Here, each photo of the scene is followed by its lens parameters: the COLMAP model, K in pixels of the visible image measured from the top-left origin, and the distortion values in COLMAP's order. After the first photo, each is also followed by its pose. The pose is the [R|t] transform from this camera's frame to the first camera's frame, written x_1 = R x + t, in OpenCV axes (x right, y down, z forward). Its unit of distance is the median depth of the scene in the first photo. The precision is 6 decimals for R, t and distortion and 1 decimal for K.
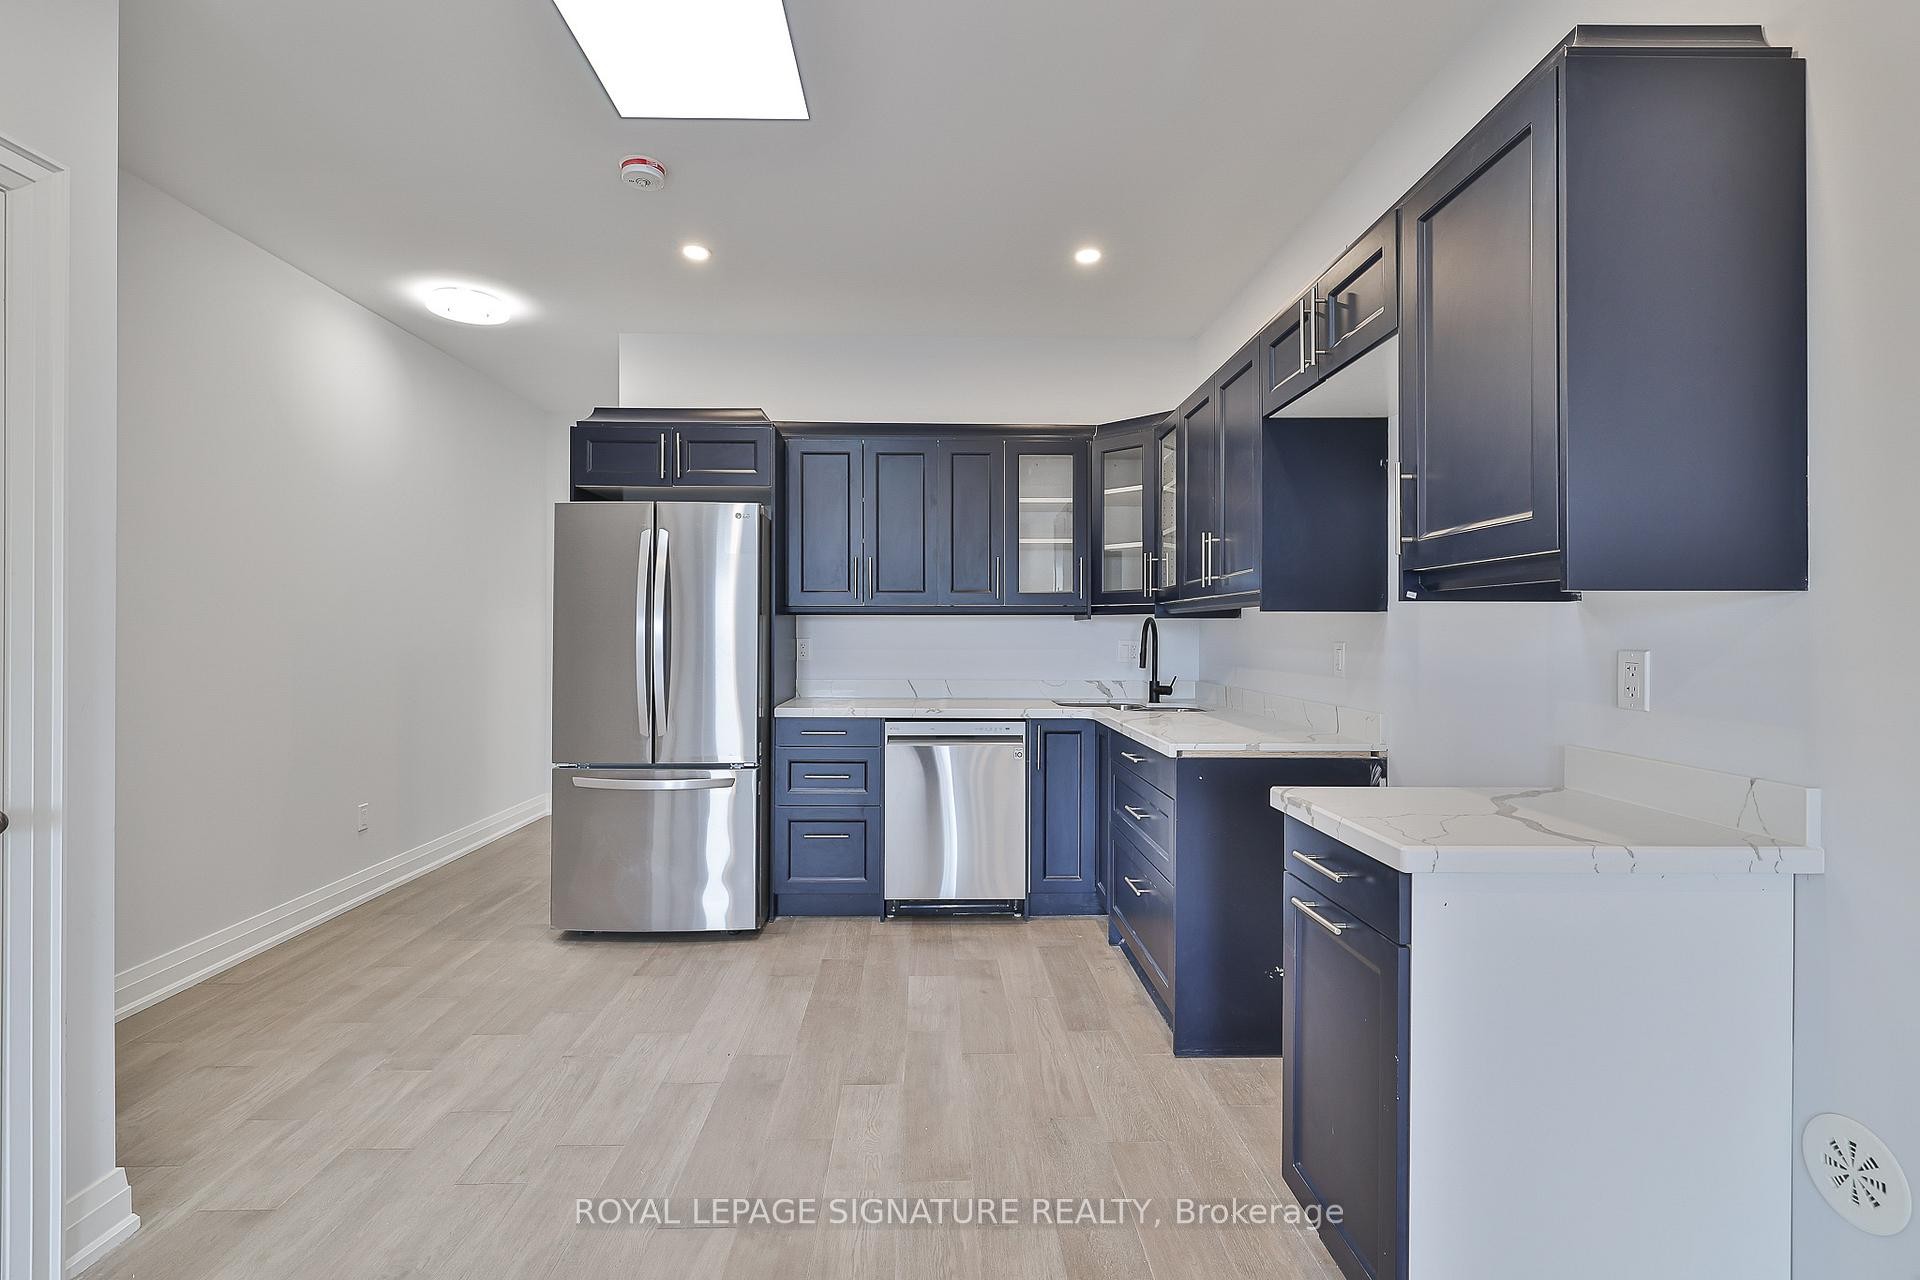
lens RADIAL K [[883.8, 0, 947.3], [0, 883.8, 629.6], [0, 0, 1]] dist [-0.000116, -0.000573]
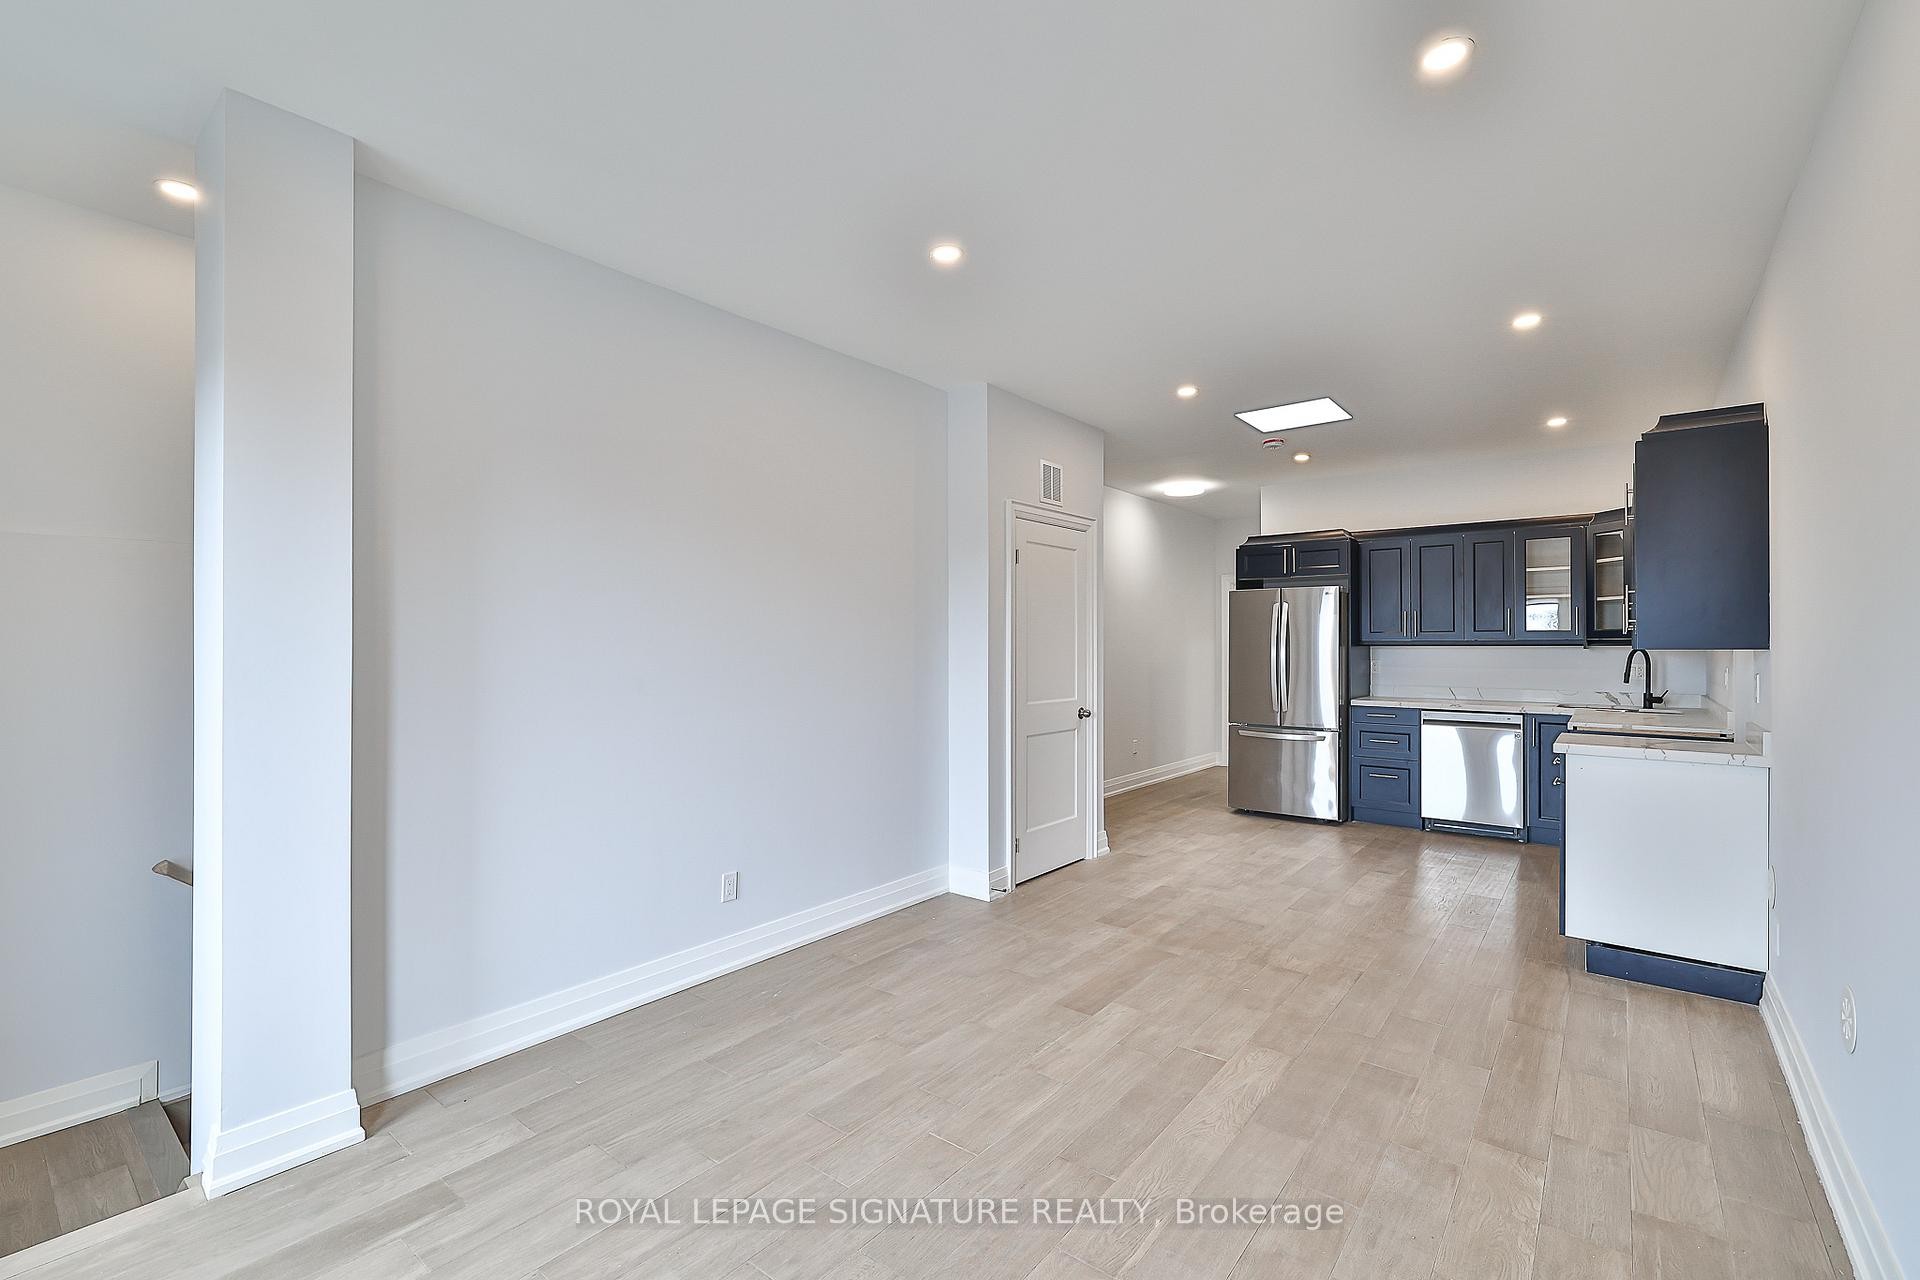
lens RADIAL K [[824.5, 0, 961.1], [0, 824.5, 641.6], [0, 0, 1]] dist [0.000008, 0.000777]
pose [[0.766951, -0.005222, -0.641684, 0.278111], [0.002861, 0.999985, -0.004719, -0.023266], [0.641699, 0.001783, 0.766954, -0.798152]]
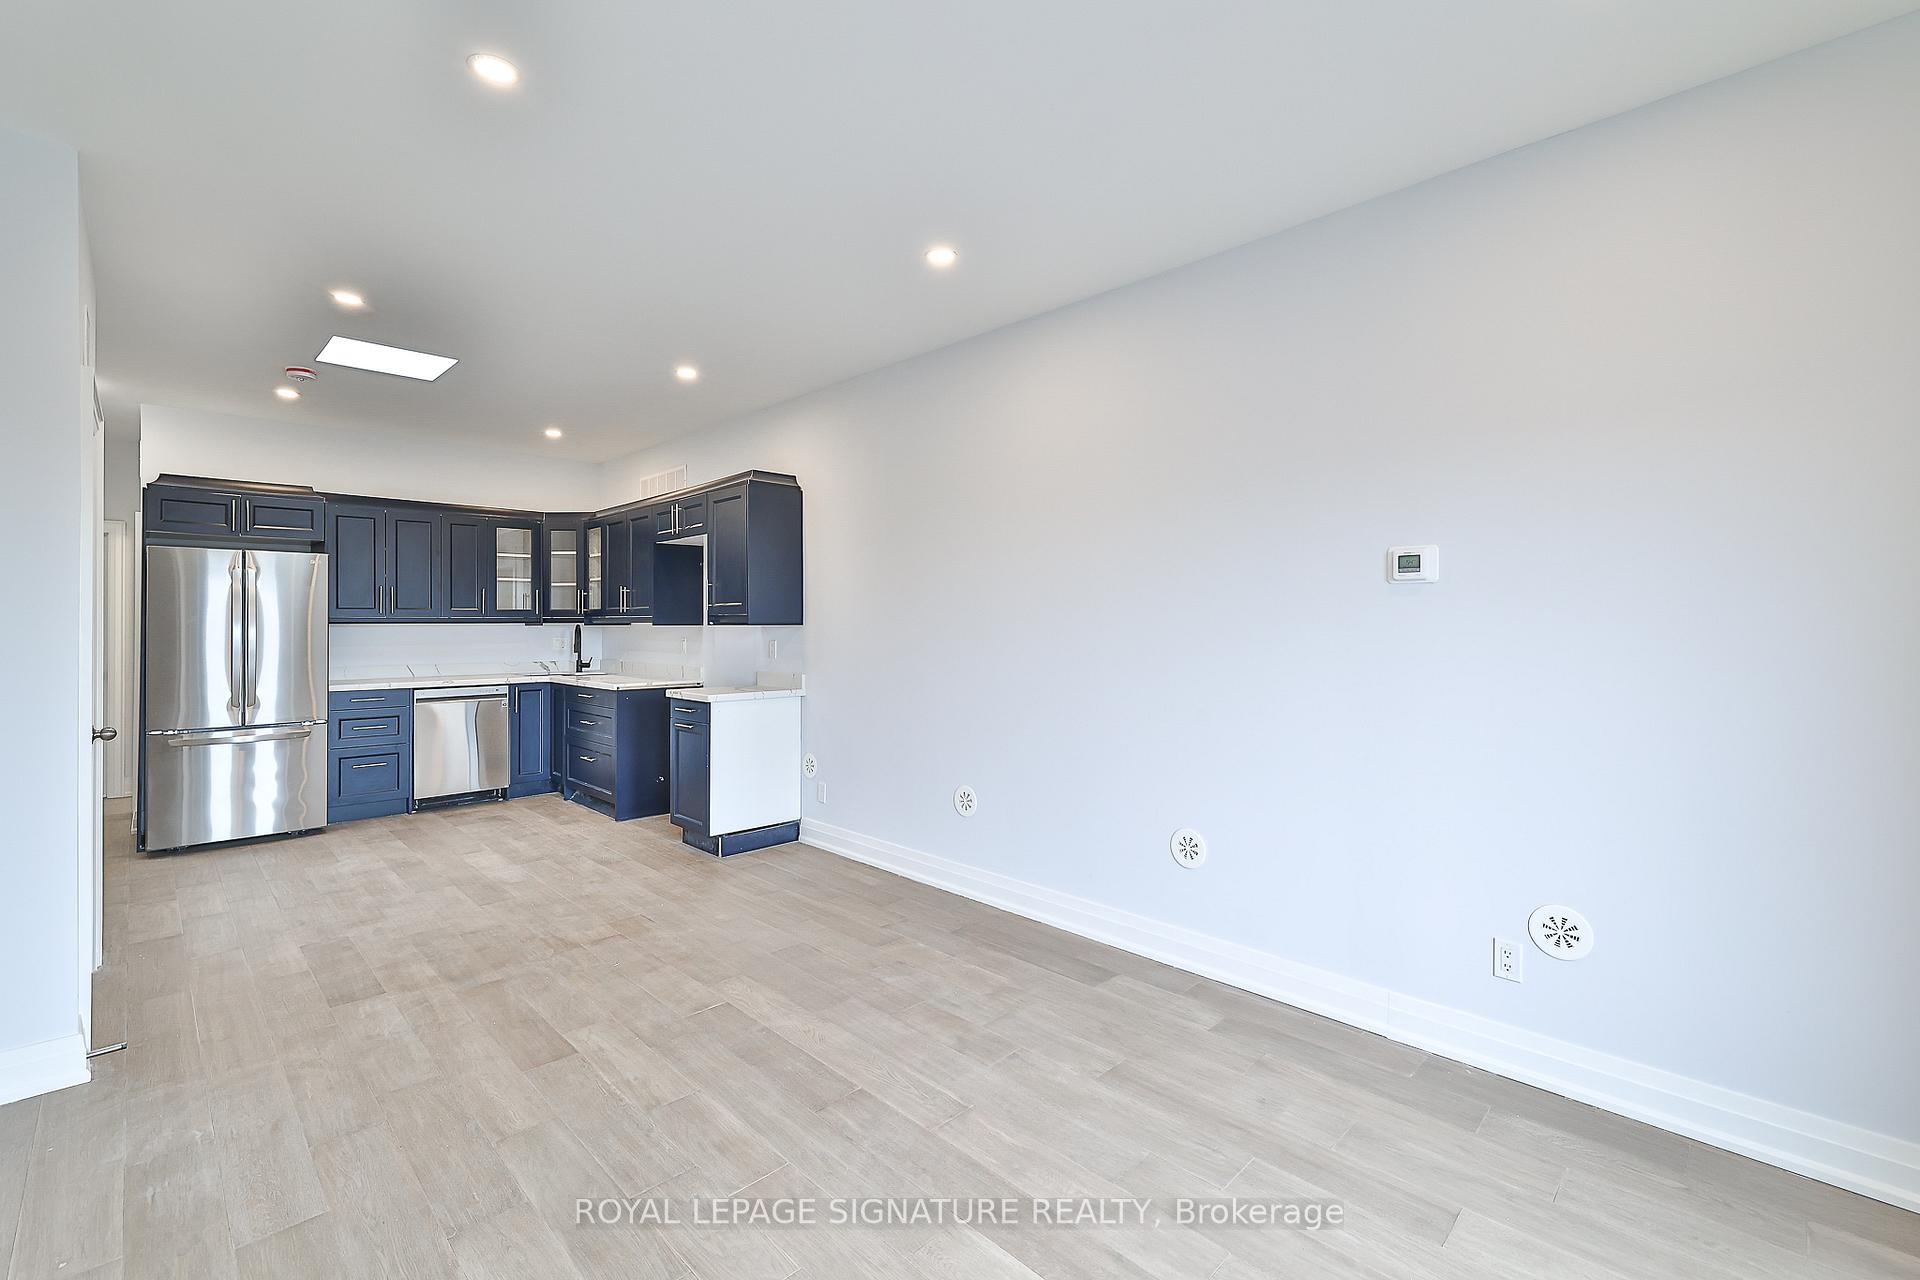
lens RADIAL K [[824.5, 0, 944.1], [0, 824.5, 620.1], [0, 0, 1]] dist [0.000008, 0.000777]
pose [[0.733127, -0.001347, 0.680090, -0.409931], [0.001048, 0.999999, 0.000851, -0.026595], [-0.680090, 0.000089, 0.733128, -0.818991]]
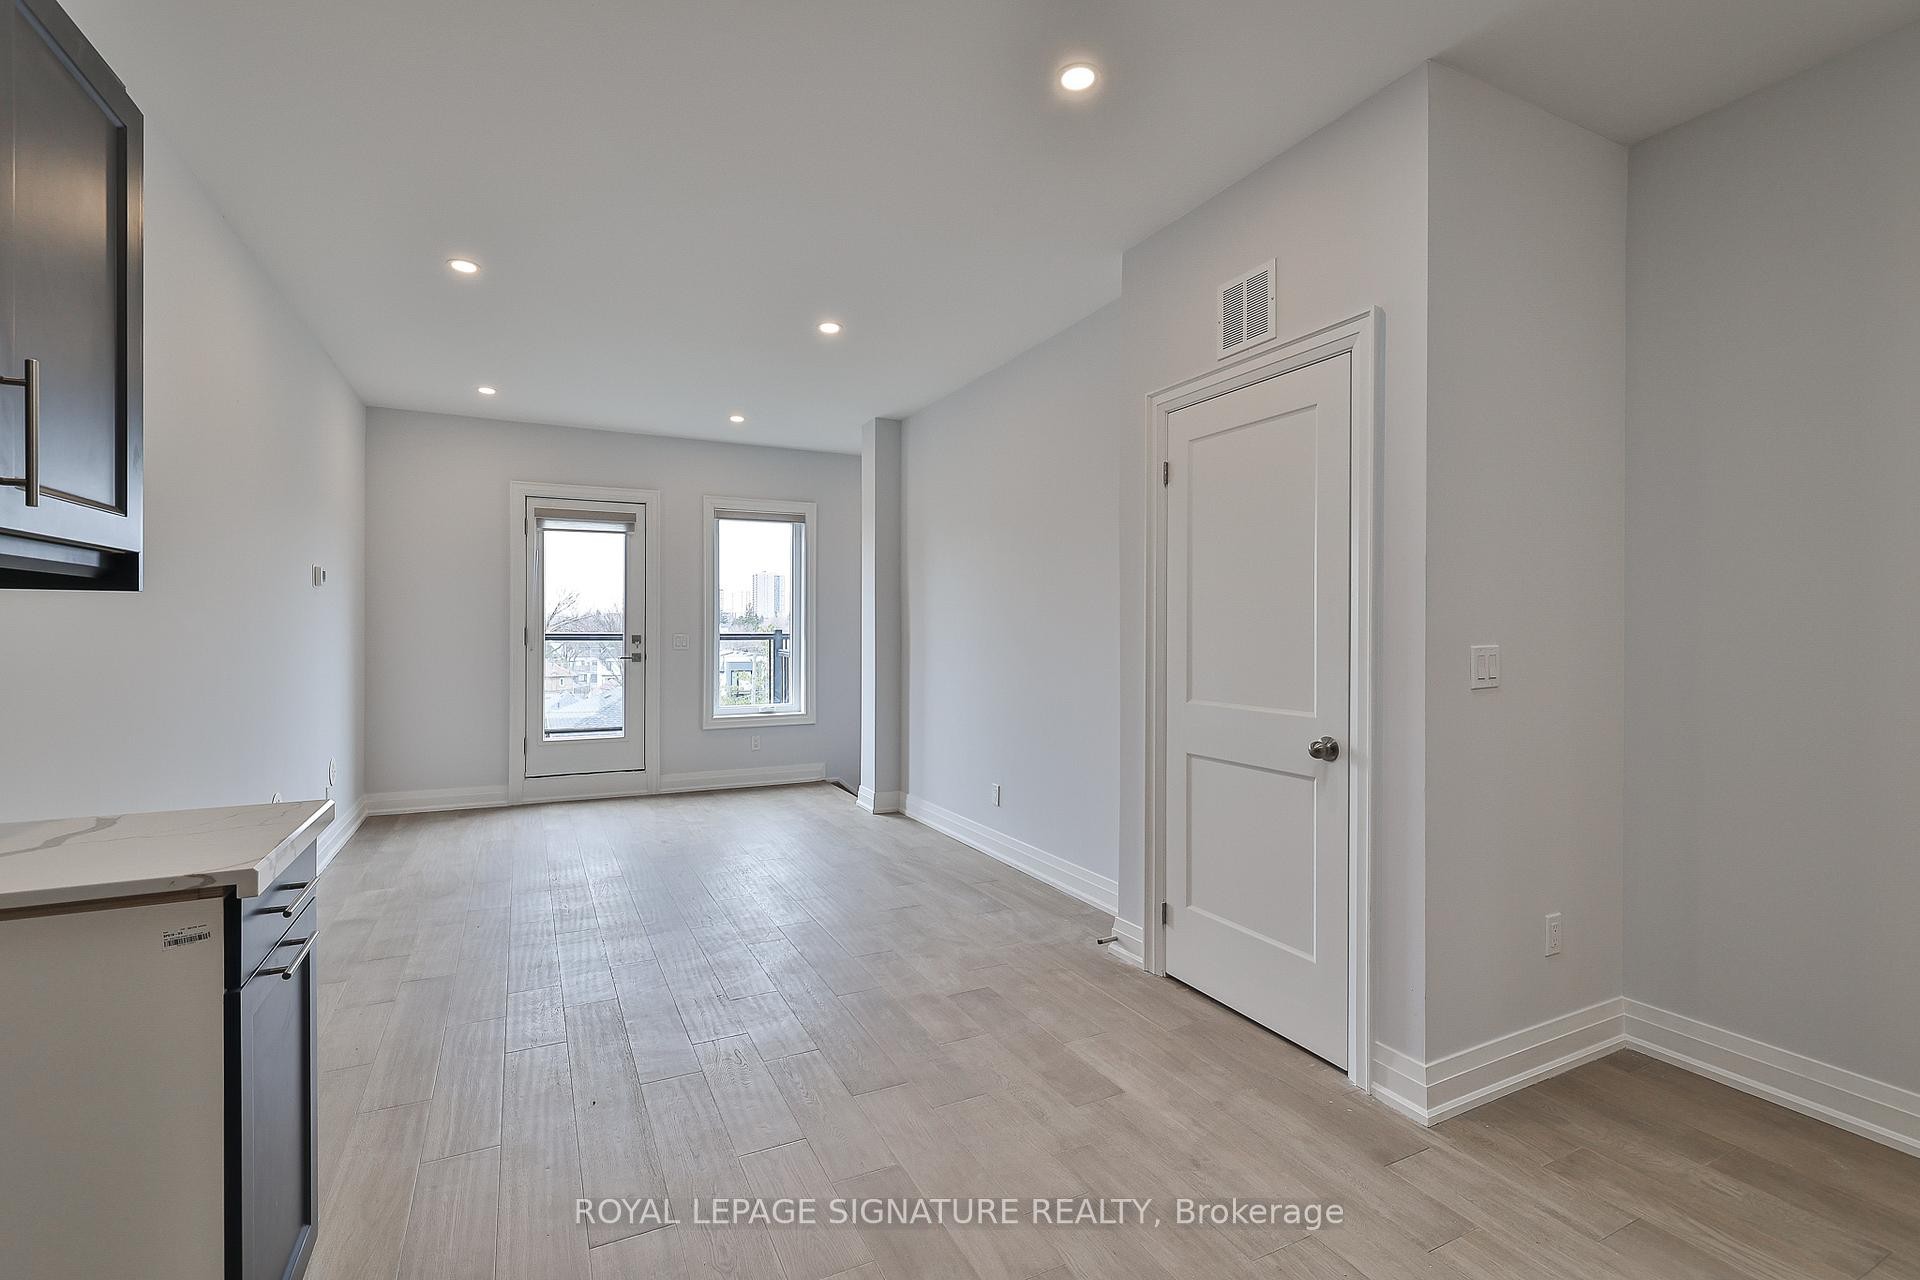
lens RADIAL K [[854.4, 0, 962.6], [0, 854.4, 631.0], [0, 0, 1]] dist [0.003386, -0.000089]
pose [[-0.899429, -0.004062, -0.437049, 0.090714], [-0.004315, 0.999991, -0.000413, 0.000260], [0.437046, 0.001515, -0.899438, 0.923859]]
